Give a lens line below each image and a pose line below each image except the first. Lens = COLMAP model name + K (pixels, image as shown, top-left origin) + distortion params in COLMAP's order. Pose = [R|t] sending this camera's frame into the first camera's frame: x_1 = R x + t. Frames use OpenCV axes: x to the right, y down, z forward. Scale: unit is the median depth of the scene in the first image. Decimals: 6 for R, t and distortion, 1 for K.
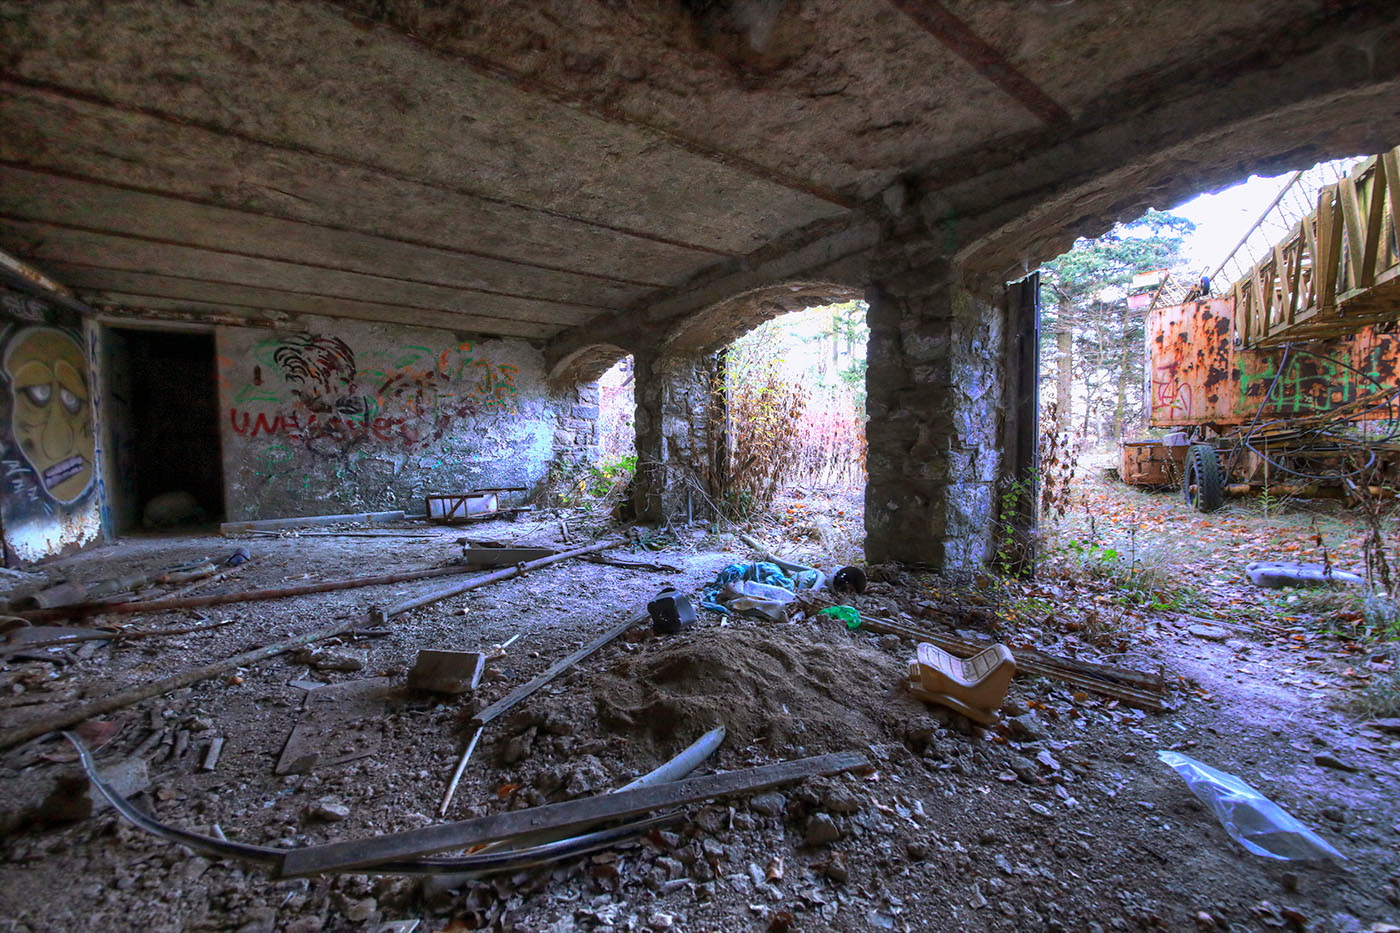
lens RADIAL K [[521.9, 0, 705.2], [0, 521.9, 490.5], [0, 0, 1]] dist [0.001119, -0.009856]
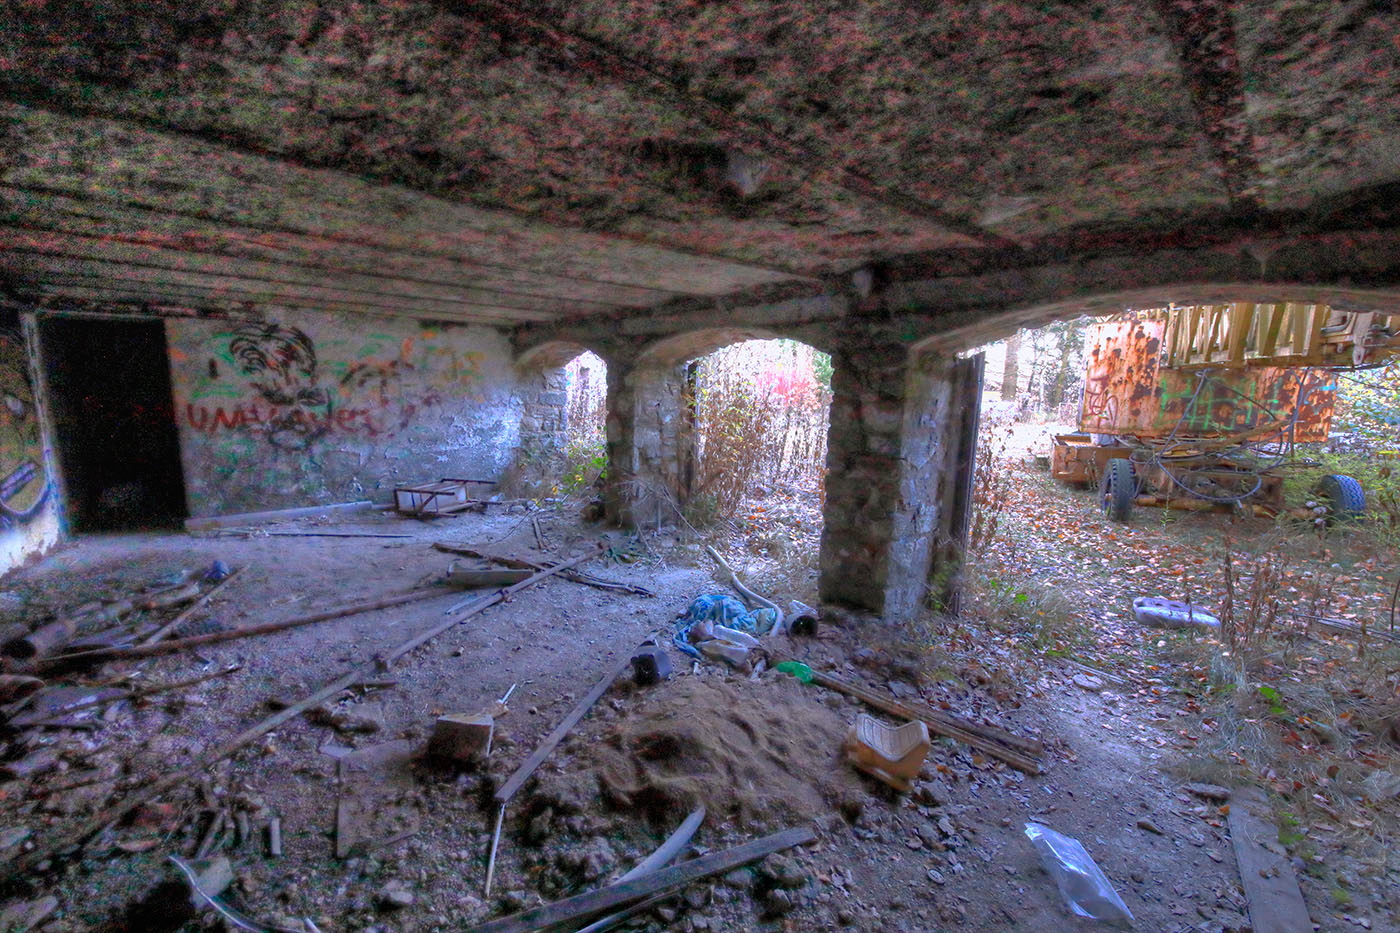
lens RADIAL K [[531.3, 0, 700.0], [0, 531.3, 466.5], [0, 0, 1]] dist [0.005676, -0.010922]
pose [[0.996568, 0.023055, 0.079497, -0.053289], [-0.031066, 0.994397, 0.101045, -0.281230], [-0.076722, -0.103168, 0.991701, -0.111042]]
